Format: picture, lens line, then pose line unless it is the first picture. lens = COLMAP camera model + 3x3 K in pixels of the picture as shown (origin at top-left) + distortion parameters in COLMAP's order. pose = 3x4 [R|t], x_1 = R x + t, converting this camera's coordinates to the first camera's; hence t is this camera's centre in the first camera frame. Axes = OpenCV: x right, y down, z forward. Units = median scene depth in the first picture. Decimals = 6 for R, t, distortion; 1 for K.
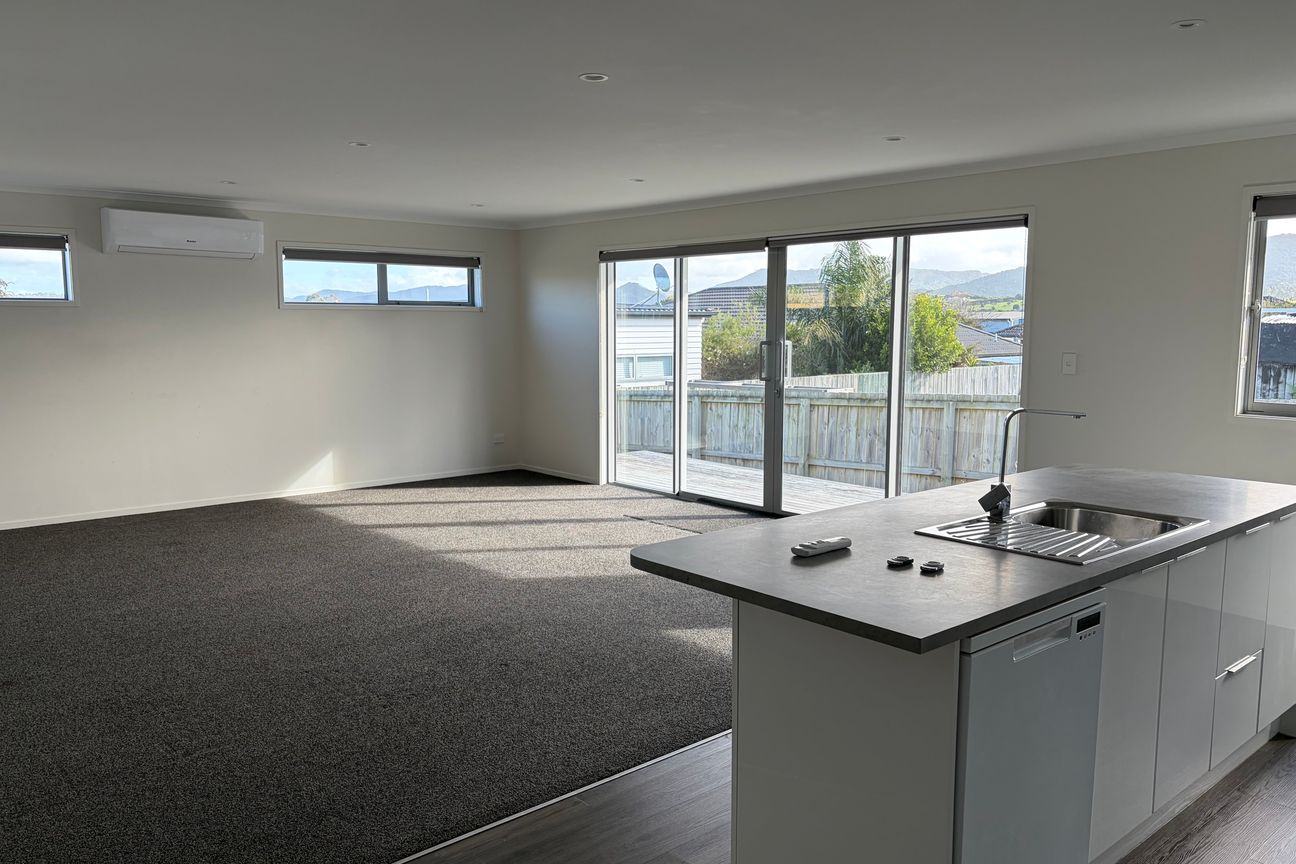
lens RADIAL K [[968.2, 0, 648.3], [0, 968.2, 439.4], [0, 0, 1]] dist [0.052335, -0.061030]
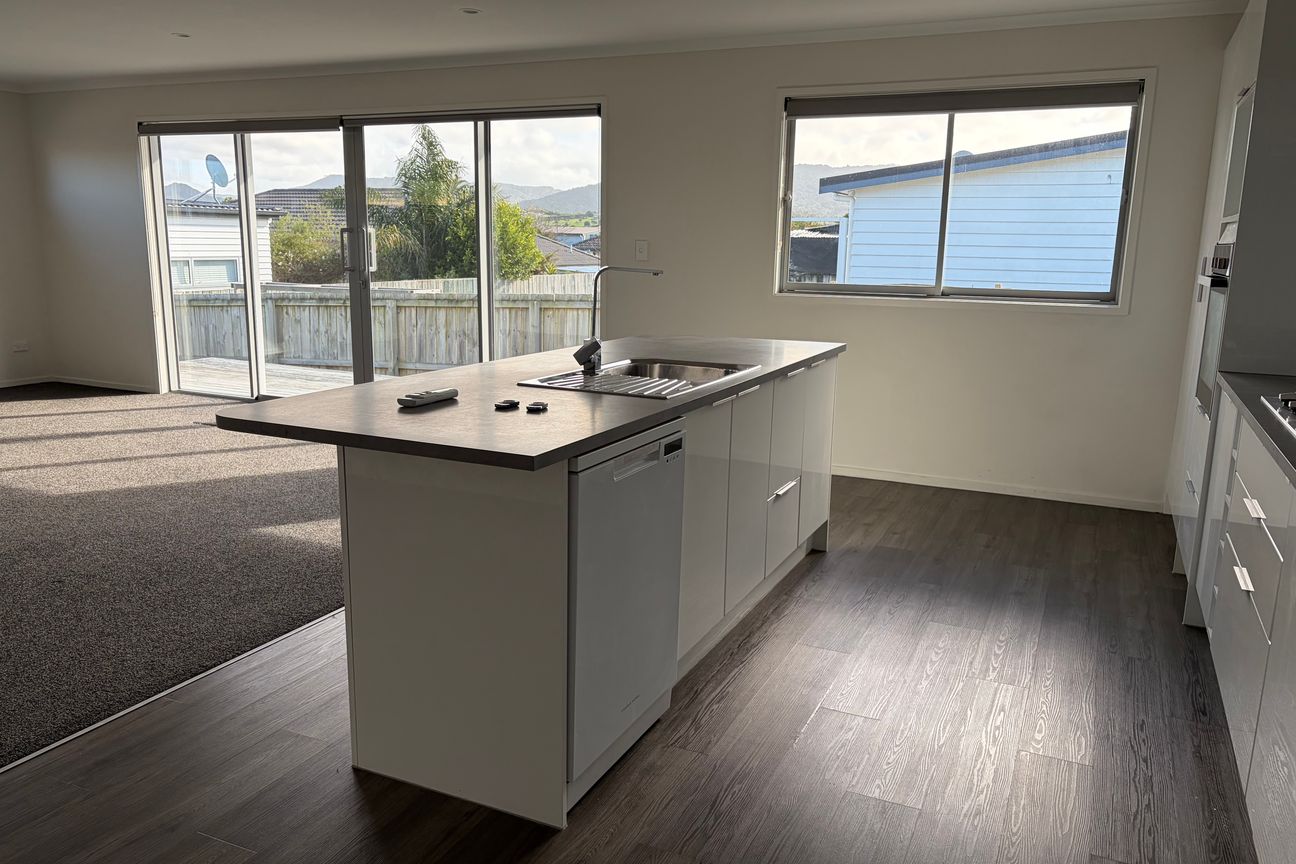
lens RADIAL K [[968.2, 0, 648.3], [0, 968.2, 439.4], [0, 0, 1]] dist [0.052335, -0.061030]
pose [[0.912996, -0.065881, 0.402613, -0.006217], [0.030695, 0.995171, 0.093237, 0.023596], [-0.406811, -0.072767, 0.910609, 0.001764]]
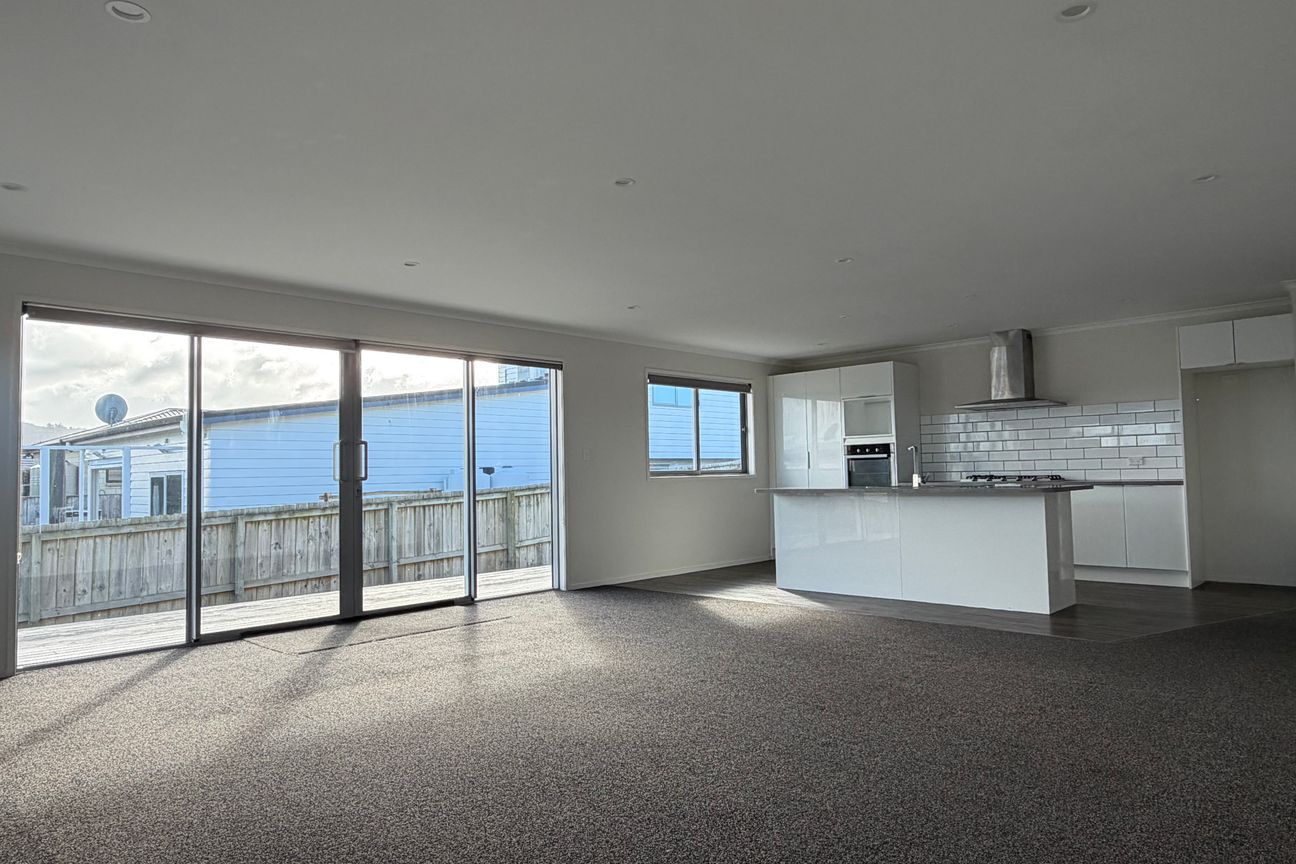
lens RADIAL K [[834.2, 0, 647.9], [0, 834.2, 432.3], [0, 0, 1]] dist [0.000141, -0.000126]
pose [[-0.097705, 0.054990, 0.993695, -0.790226], [0.139908, 0.989316, -0.040991, -0.033729], [-0.985332, 0.135021, -0.104355, 0.819903]]
